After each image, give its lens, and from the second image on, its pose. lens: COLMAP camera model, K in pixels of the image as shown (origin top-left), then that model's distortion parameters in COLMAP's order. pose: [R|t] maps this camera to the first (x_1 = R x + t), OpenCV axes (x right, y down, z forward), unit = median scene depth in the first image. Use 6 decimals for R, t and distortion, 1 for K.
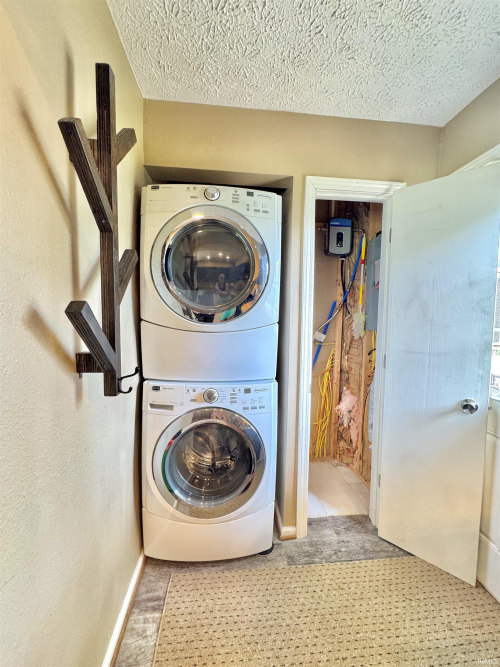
lens RADIAL K [[268.5, 0, 250.2], [0, 268.5, 333.3], [0, 0, 1]] dist [-0.003058, 0.002236]
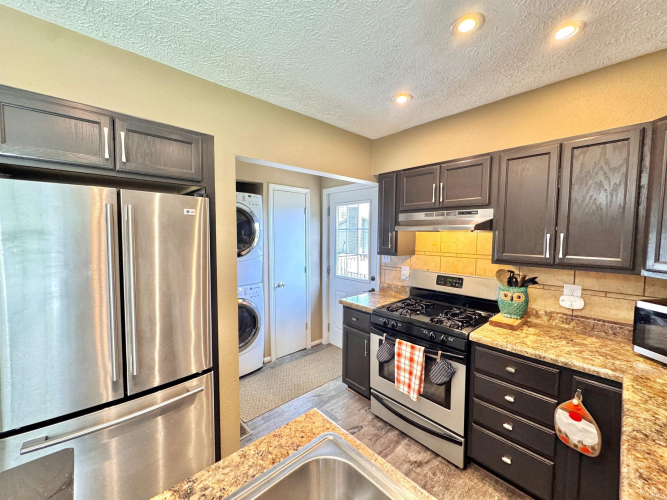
lens RADIAL K [[268.5, 0, 334.5], [0, 268.5, 253.1], [0, 0, 1]] dist [-0.003058, 0.002236]
pose [[0.789881, -0.049309, 0.611274, -0.756580], [0.040233, 0.998782, 0.028579, -0.095614], [-0.611938, 0.002019, 0.790903, -1.047369]]
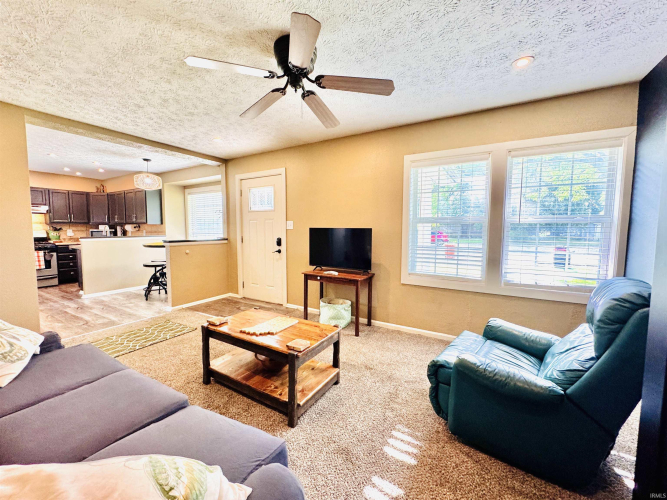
lens RADIAL K [[268.5, 0, 333.3], [0, 268.5, 250.9], [0, 0, 1]] dist [-0.003058, 0.002236]
pose [[-0.809554, -0.063714, 0.583577, -8.681950], [0.022327, 0.990032, 0.139064, -0.001278], [-0.586620, 0.125609, -0.800062, 1.302504]]
